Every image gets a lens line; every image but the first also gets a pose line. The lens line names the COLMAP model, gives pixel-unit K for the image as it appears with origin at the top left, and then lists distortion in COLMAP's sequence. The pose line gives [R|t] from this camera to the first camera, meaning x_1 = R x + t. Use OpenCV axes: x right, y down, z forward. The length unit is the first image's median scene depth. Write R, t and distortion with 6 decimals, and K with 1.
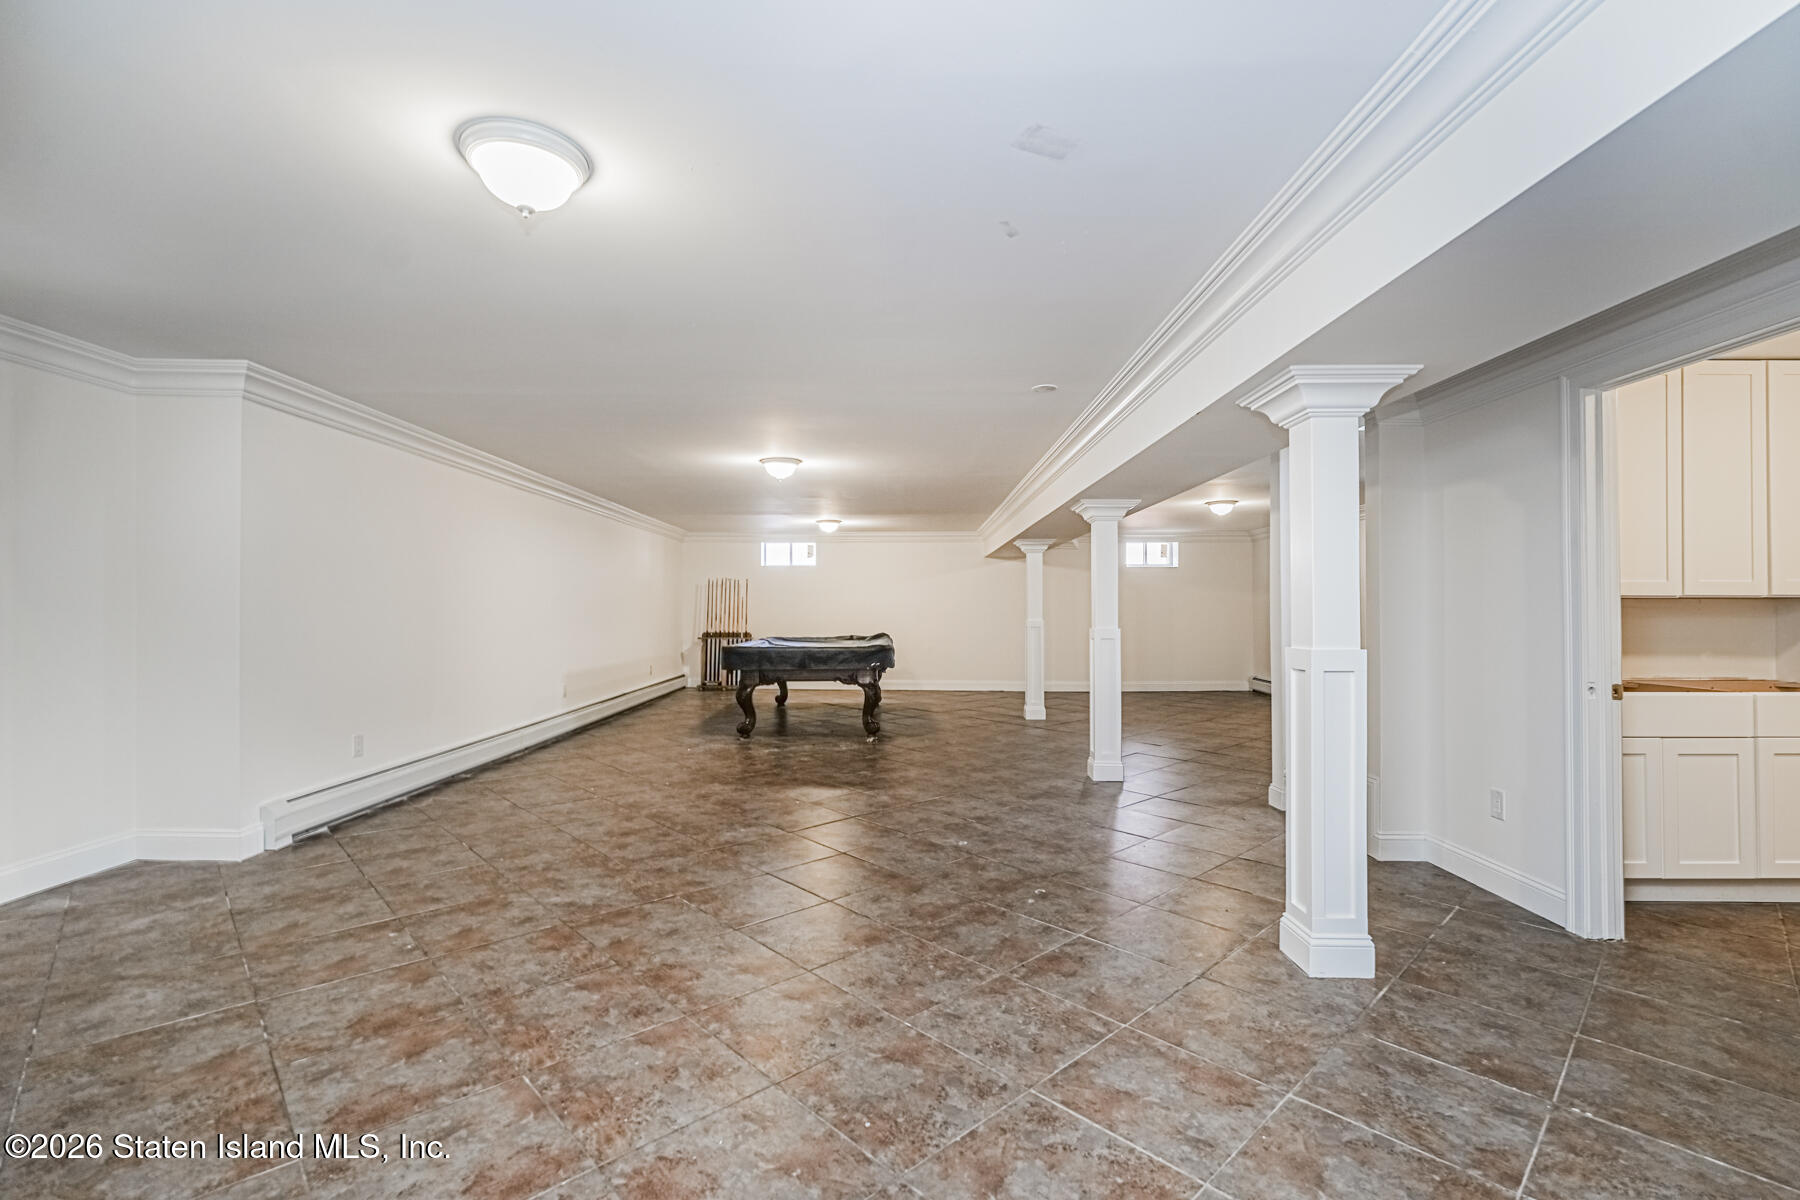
lens RADIAL K [[799.0, 0, 901.7], [0, 799.0, 605.4], [0, 0, 1]] dist [-0.010641, 0.005336]
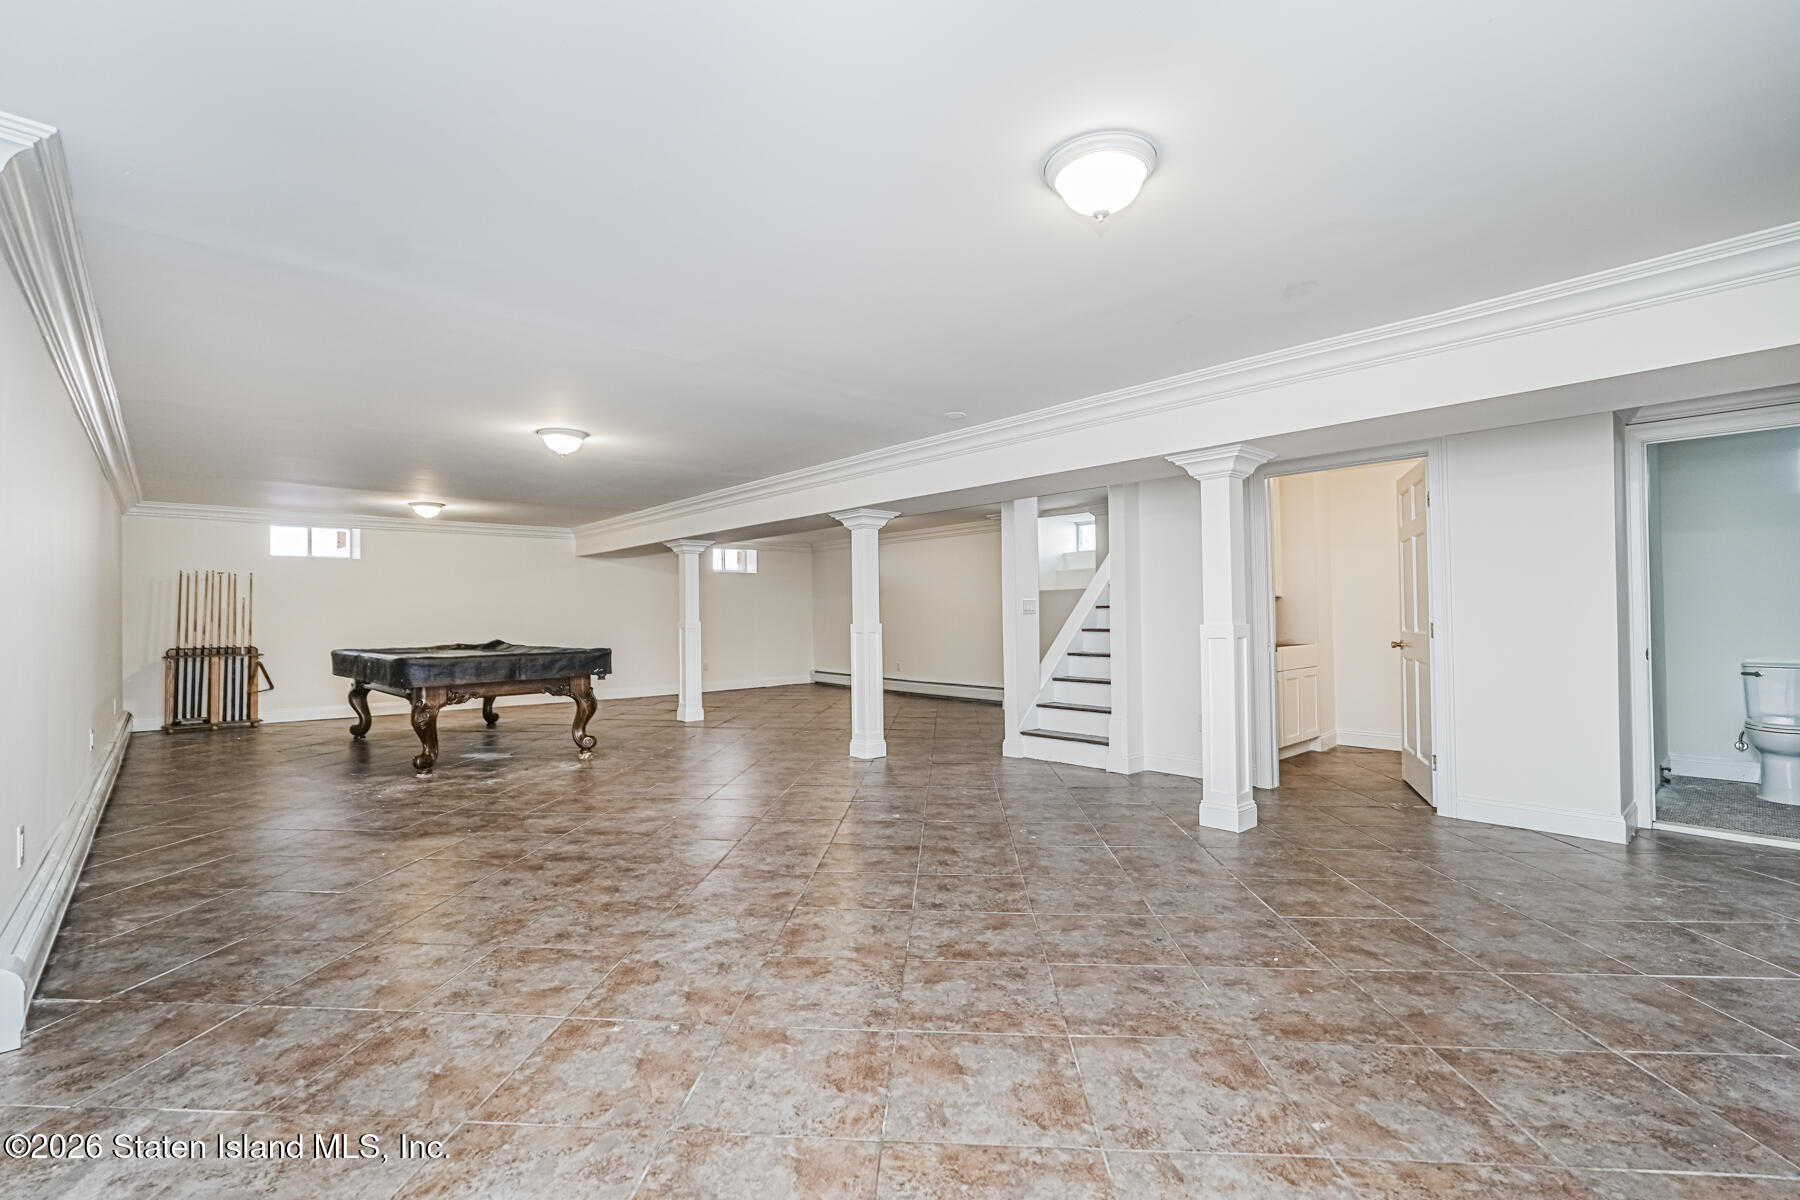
lens RADIAL K [[799.0, 0, 899.8], [0, 799.0, 590.5], [0, 0, 1]] dist [-0.010641, 0.005336]
pose [[0.733515, 0.014562, 0.679517, -0.751393], [0.006027, 0.999592, -0.027927, 0.020875], [-0.679647, 0.024580, 0.733128, 0.207640]]
